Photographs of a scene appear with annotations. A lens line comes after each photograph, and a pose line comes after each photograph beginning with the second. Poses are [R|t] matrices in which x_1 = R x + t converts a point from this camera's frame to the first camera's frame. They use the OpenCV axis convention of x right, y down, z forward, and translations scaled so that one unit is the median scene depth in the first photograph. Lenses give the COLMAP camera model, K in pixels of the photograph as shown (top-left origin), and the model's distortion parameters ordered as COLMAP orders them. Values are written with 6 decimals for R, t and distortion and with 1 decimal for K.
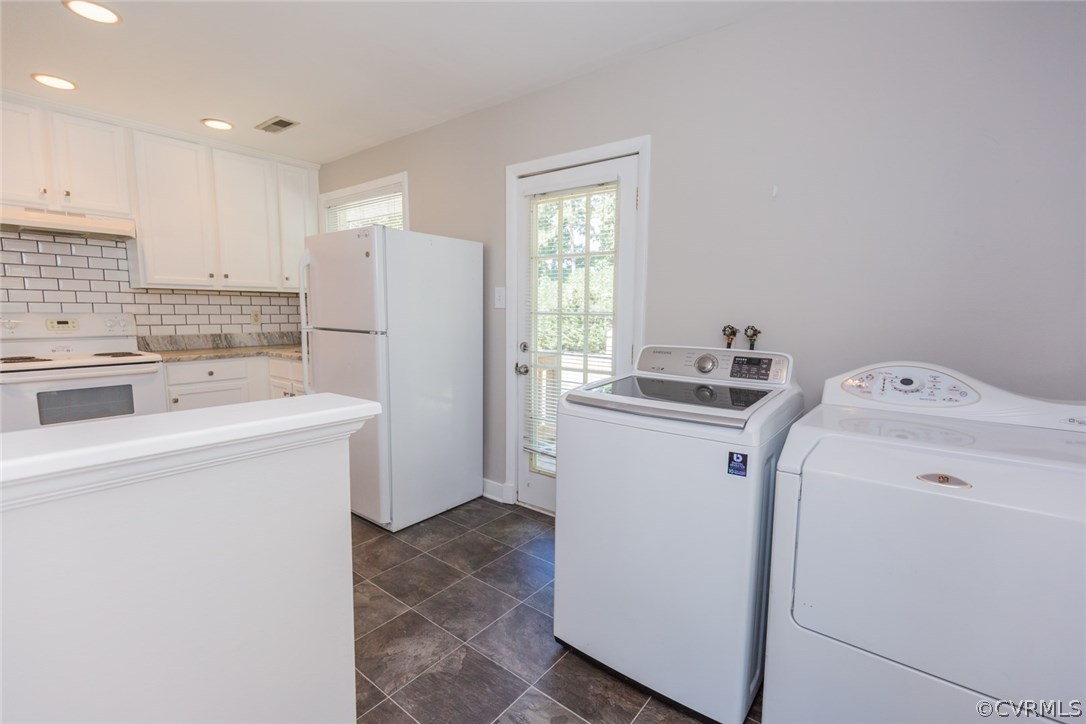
lens RADIAL K [[490.2, 0, 555.4], [0, 490.2, 367.4], [0, 0, 1]] dist [0.002359, -0.000423]
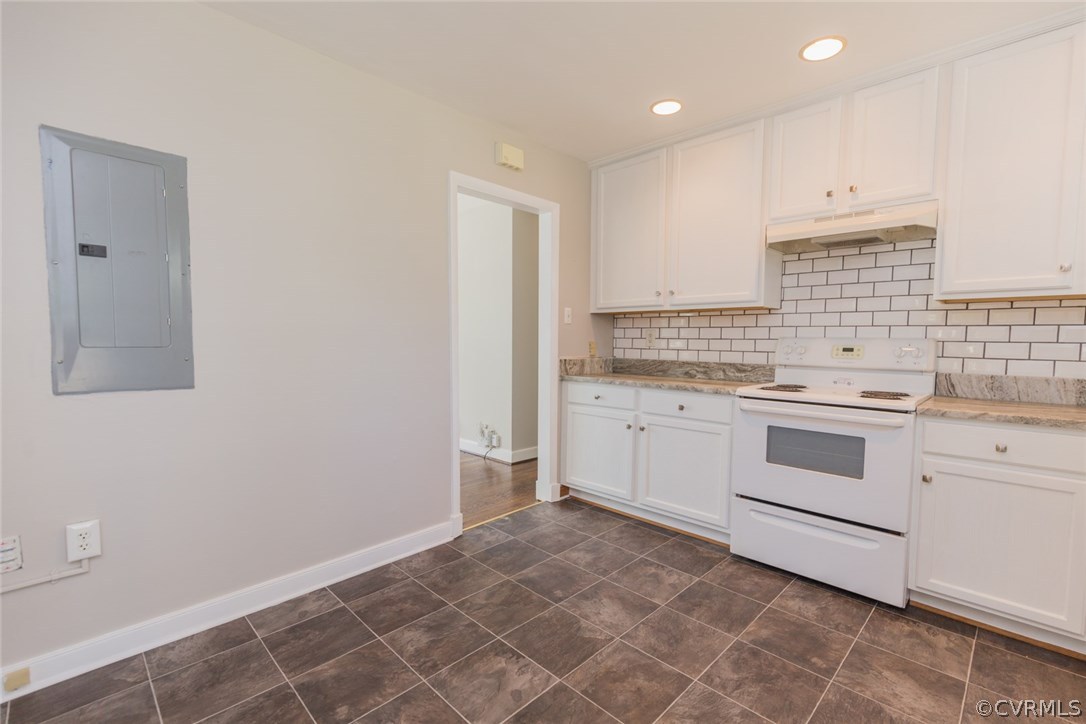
lens RADIAL K [[490.2, 0, 537.2], [0, 490.2, 365.8], [0, 0, 1]] dist [0.002359, -0.000423]
pose [[-0.128876, 0.046829, -0.990554, -0.103579], [-0.126610, 0.989933, 0.063272, -0.045889], [0.983545, 0.133569, -0.121649, 0.535882]]
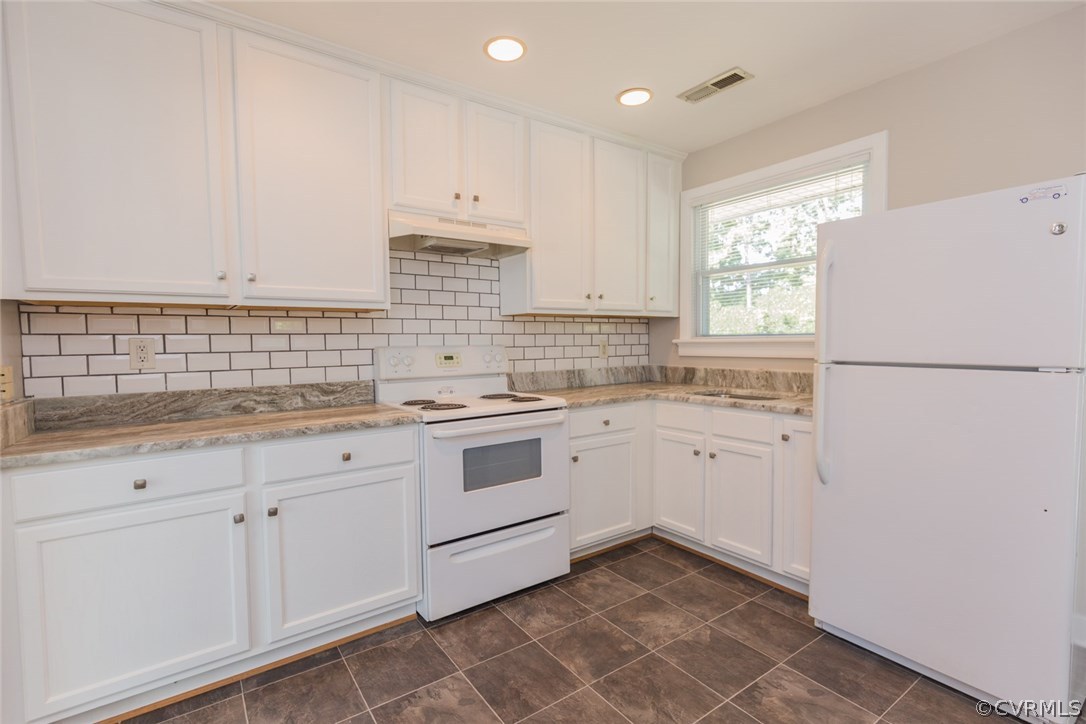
lens RADIAL K [[512.0, 0, 550.5], [0, 512.0, 365.1], [0, 0, 1]] dist [0.010974, -0.000779]
pose [[0.961226, -0.006592, -0.275683, -0.550427], [-0.012161, 0.997728, -0.066257, -0.022495], [0.275493, 0.067041, 0.958962, 0.207534]]
